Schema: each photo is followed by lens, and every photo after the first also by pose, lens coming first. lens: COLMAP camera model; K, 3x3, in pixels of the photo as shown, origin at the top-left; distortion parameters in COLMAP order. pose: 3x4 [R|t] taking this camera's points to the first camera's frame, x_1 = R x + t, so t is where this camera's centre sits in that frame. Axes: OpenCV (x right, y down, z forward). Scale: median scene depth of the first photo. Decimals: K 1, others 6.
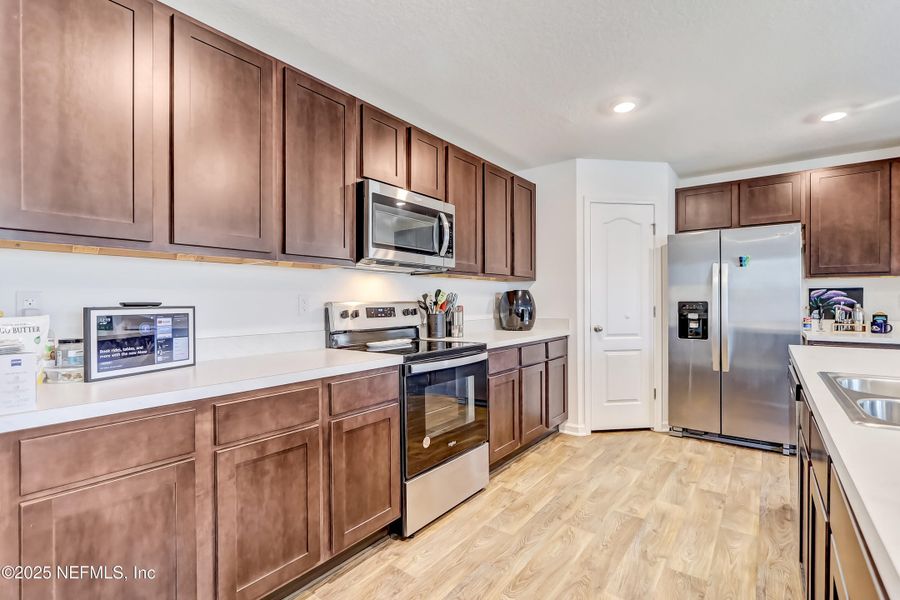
lens RADIAL K [[419.0, 0, 454.9], [0, 419.0, 306.3], [0, 0, 1]] dist [0.007095, 0.001044]
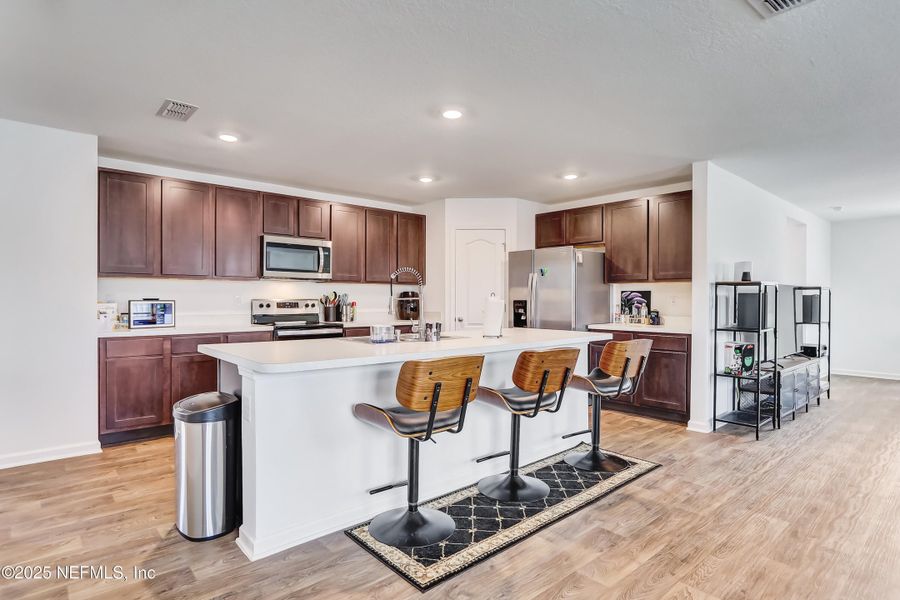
lens RADIAL K [[494.4, 0, 454.3], [0, 494.4, 298.3], [0, 0, 1]] dist [0.026550, 0.000562]
pose [[0.981391, 0.005290, -0.191950, 0.816667], [-0.008475, 0.999840, -0.015773, 0.011685], [0.191835, 0.017107, 0.981278, -0.796005]]
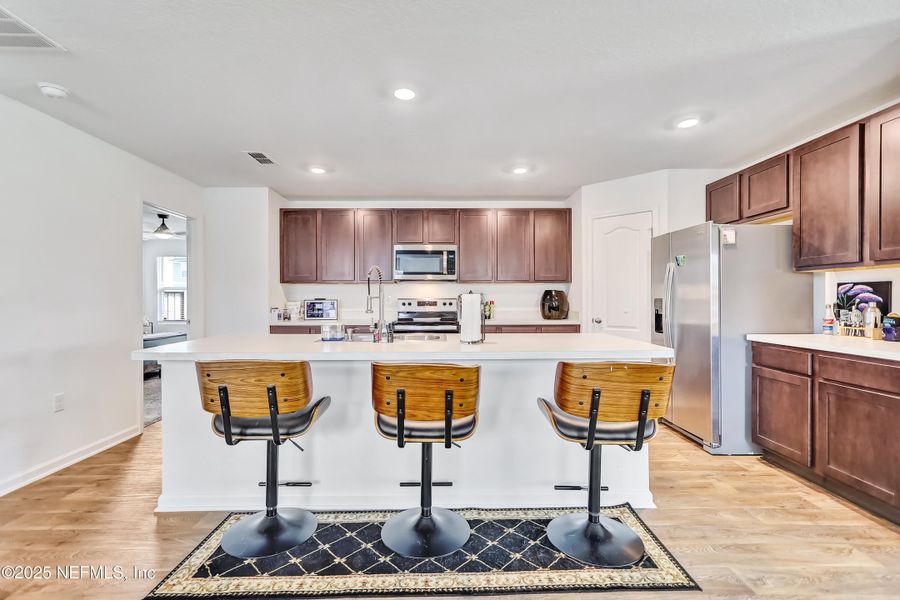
lens RADIAL K [[419.0, 0, 442.5], [0, 419.0, 298.8], [0, 0, 1]] dist [0.007095, 0.001044]
pose [[0.598473, 0.002185, -0.801140, 1.349819], [-0.011443, 0.999918, -0.005822, 0.002132], [0.801061, 0.012652, 0.598448, -0.122019]]
